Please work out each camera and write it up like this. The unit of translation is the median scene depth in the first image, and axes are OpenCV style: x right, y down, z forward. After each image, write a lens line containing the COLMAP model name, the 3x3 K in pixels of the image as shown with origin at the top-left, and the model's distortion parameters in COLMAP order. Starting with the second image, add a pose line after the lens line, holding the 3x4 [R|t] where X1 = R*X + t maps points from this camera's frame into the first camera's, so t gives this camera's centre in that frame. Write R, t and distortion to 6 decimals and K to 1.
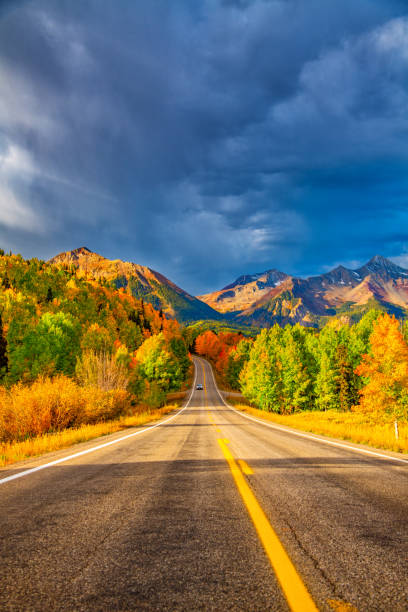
lens RADIAL K [[1379.7, 0, 204.0], [0, 1379.7, 306.0], [0, 0, 1]] dist [-0.016333, 0.117325]
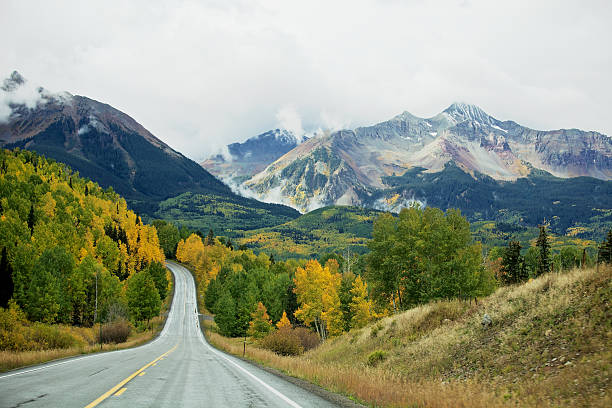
lens RADIAL K [[1379.7, 0, 306.0], [0, 1379.7, 204.0], [0, 0, 1]] dist [-0.016333, 0.117325]
pose [[0.995969, 0.022579, 0.086815, -0.002988], [-0.021040, 0.999606, -0.018603, 0.027102], [-0.087201, 0.016702, 0.996051, 0.350875]]
